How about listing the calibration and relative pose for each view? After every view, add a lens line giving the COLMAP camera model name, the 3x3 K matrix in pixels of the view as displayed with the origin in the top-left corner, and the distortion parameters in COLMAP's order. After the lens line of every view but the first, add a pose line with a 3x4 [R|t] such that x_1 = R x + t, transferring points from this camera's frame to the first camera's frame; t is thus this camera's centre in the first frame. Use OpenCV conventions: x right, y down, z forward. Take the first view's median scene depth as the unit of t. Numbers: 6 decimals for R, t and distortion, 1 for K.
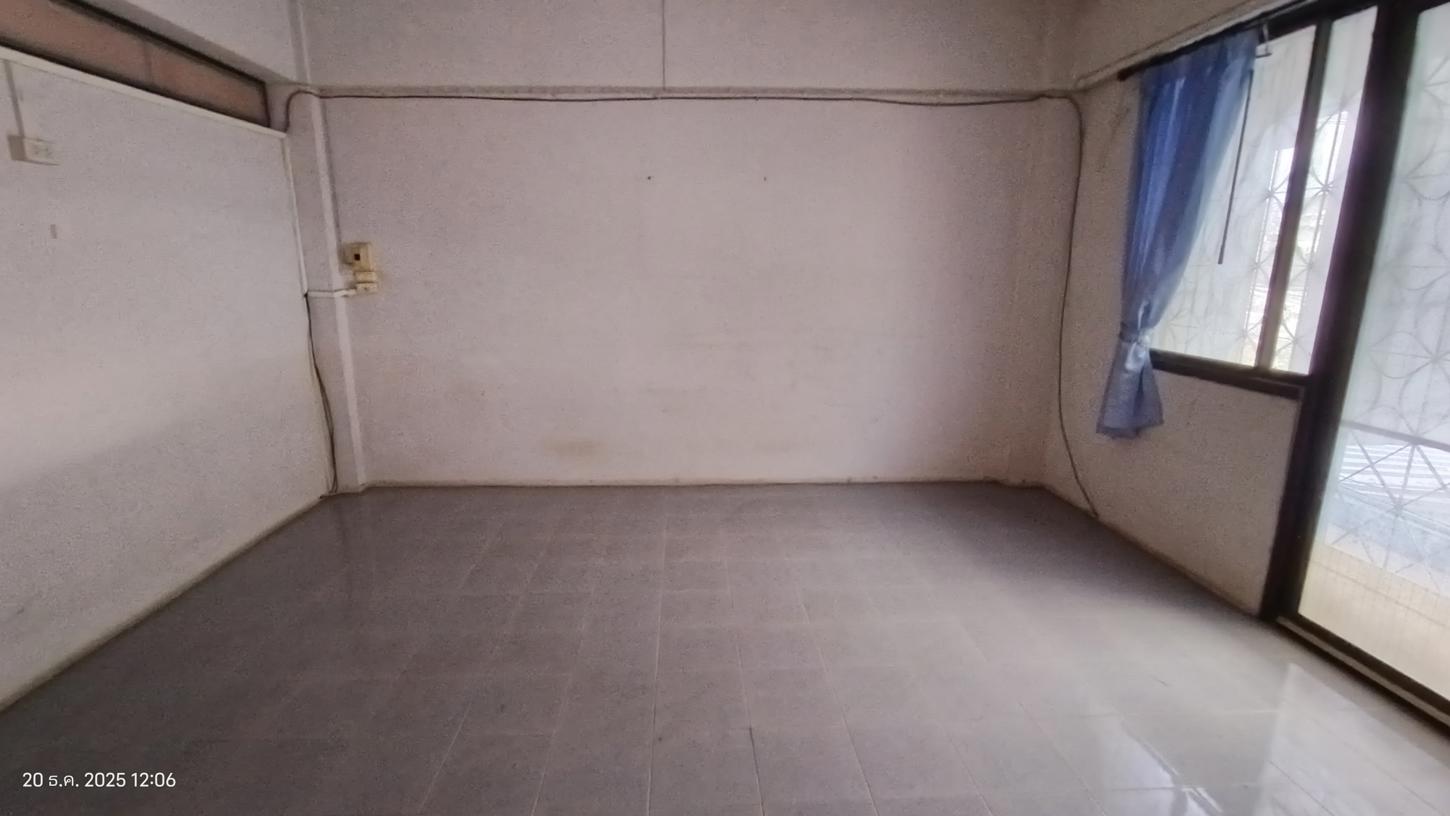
lens RADIAL K [[668.0, 0, 715.1], [0, 668.0, 412.8], [0, 0, 1]] dist [-0.032827, 0.020105]
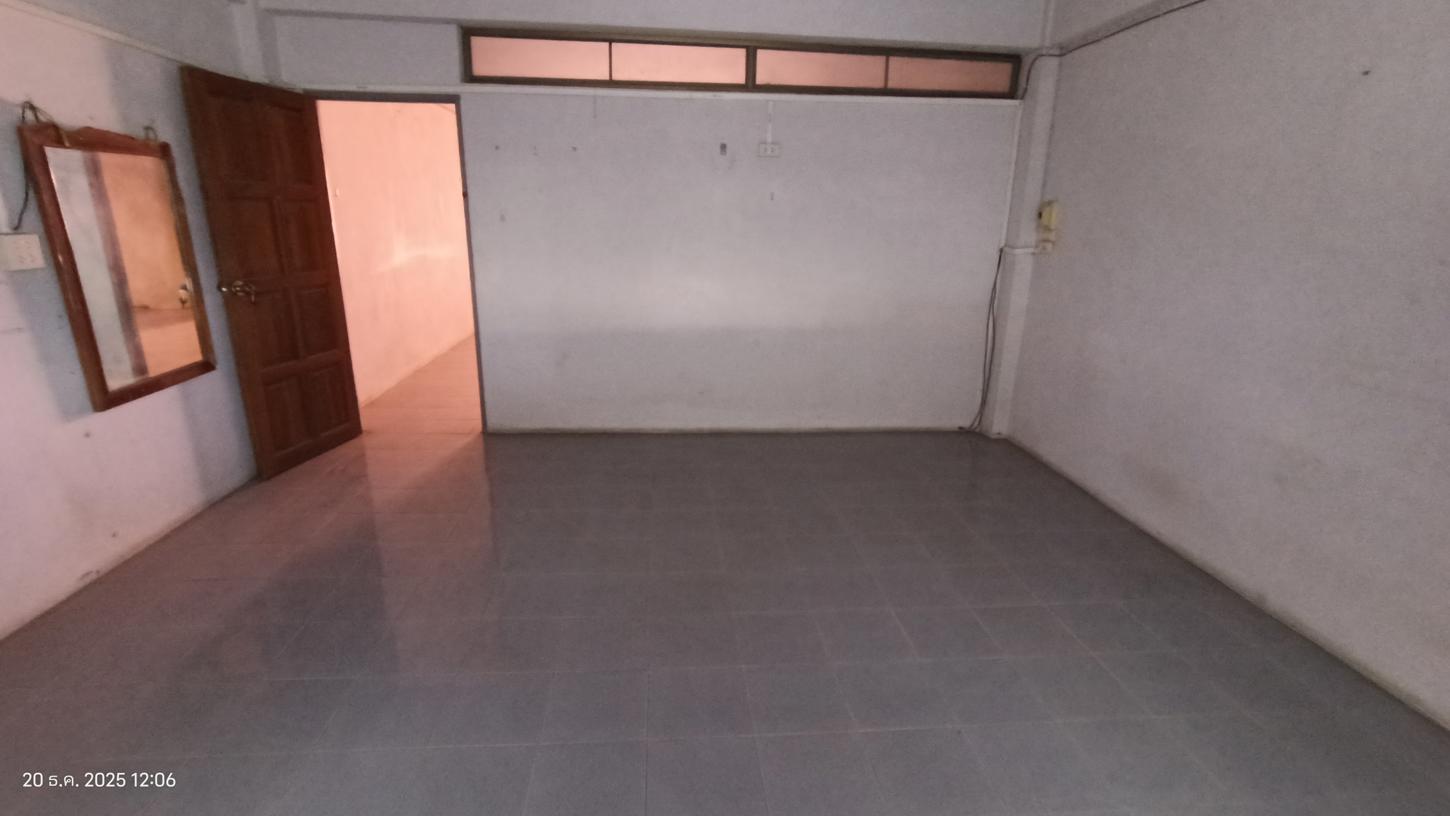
lens RADIAL K [[668.0, 0, 715.1], [0, 668.0, 412.8], [0, 0, 1]] dist [-0.032827, 0.020105]
pose [[0.045912, 0.286956, -0.956843, 0.479531], [-0.234704, 0.934139, 0.268885, -0.107221], [0.970982, 0.212229, 0.110238, 0.463751]]
